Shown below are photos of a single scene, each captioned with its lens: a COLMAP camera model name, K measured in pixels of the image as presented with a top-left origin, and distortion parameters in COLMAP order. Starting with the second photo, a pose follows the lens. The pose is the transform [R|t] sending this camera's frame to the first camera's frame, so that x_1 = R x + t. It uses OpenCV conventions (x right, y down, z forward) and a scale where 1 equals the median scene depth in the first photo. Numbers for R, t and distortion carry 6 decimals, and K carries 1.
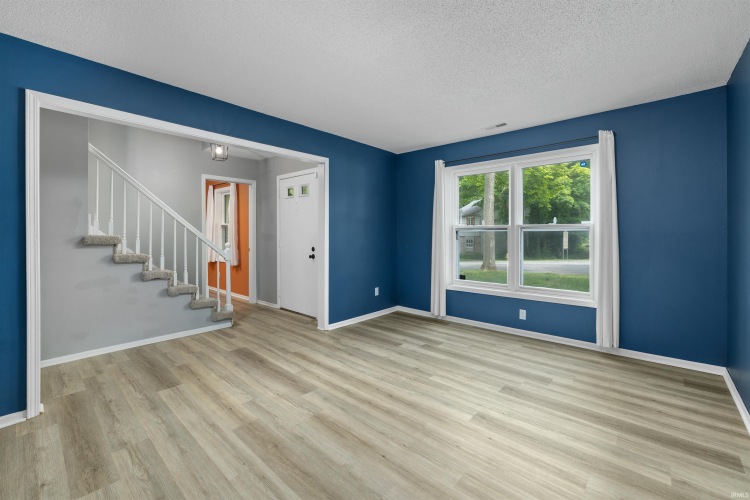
lens RADIAL K [[314.8, 0, 370.5], [0, 314.8, 240.9], [0, 0, 1]] dist [0.002225, 0.000048]
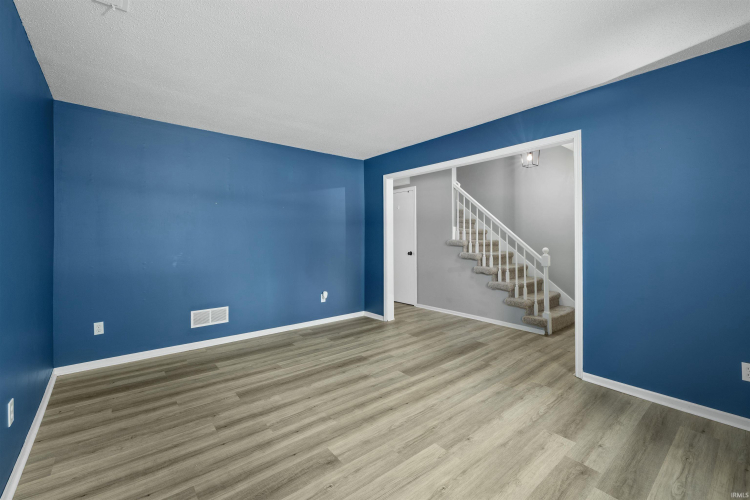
lens RADIAL K [[314.8, 0, 370.5], [0, 314.8, 240.9], [0, 0, 1]] dist [0.002225, 0.000048]
pose [[-0.148687, 0.005525, -0.988869, 0.824339], [-0.016244, 0.999836, 0.008029, -0.018169], [0.988751, 0.017257, -0.148573, 0.871710]]
